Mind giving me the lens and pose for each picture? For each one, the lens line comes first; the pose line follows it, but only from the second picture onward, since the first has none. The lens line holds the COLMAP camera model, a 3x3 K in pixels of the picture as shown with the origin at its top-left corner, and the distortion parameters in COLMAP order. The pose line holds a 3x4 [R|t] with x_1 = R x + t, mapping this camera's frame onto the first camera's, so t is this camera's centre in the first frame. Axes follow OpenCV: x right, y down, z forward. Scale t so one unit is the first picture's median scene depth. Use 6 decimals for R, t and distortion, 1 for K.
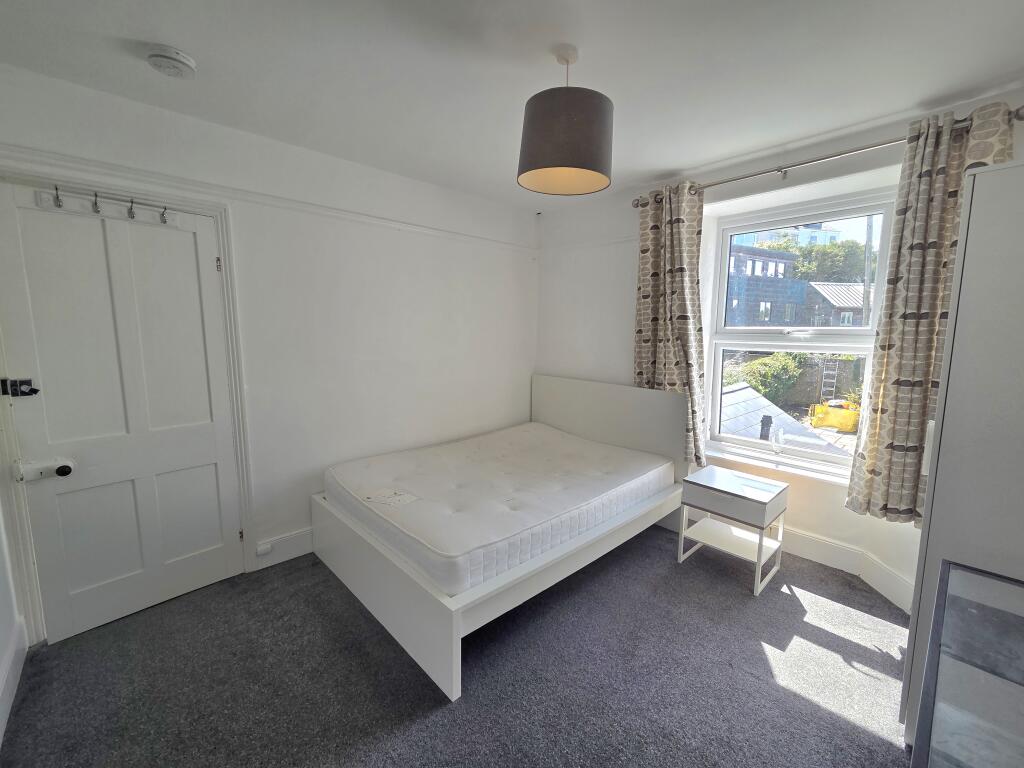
lens RADIAL K [[421.3, 0, 512.0], [0, 421.3, 384.0], [0, 0, 1]] dist [-0.003037, -0.000255]
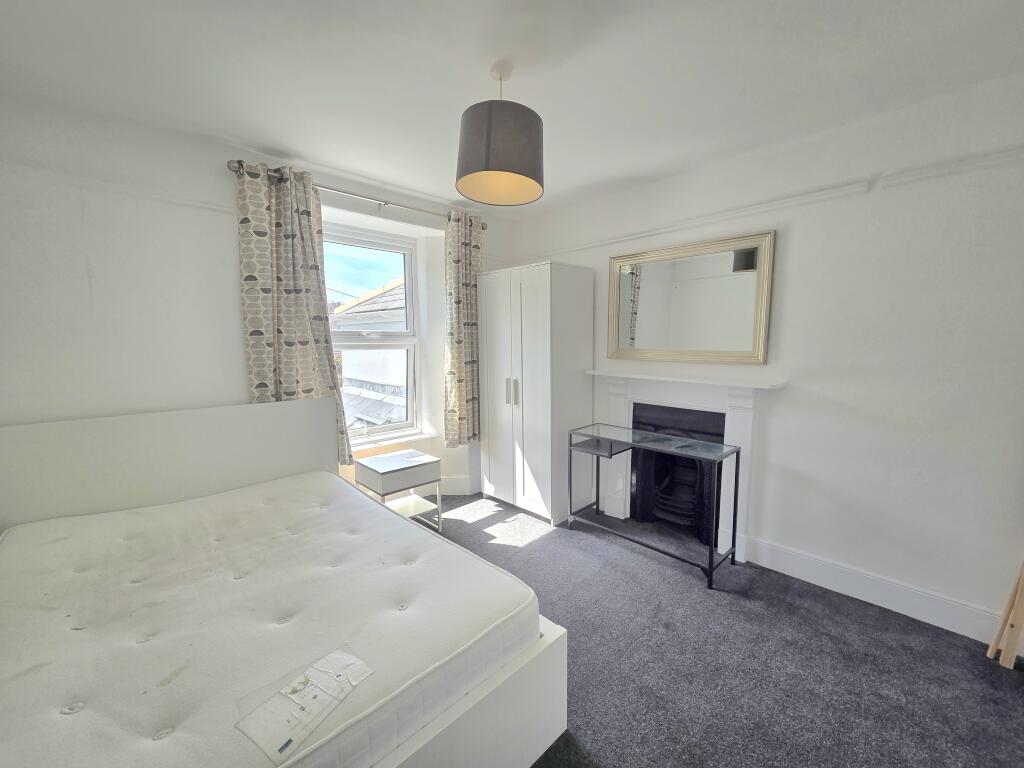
lens RADIAL K [[421.3, 0, 512.0], [0, 421.3, 384.0], [0, 0, 1]] dist [-0.003037, -0.000255]
pose [[-0.033461, -0.115335, 0.992763, -0.647164], [0.129303, 0.984471, 0.118730, -0.078165], [-0.991040, 0.132340, -0.018028, 0.692420]]
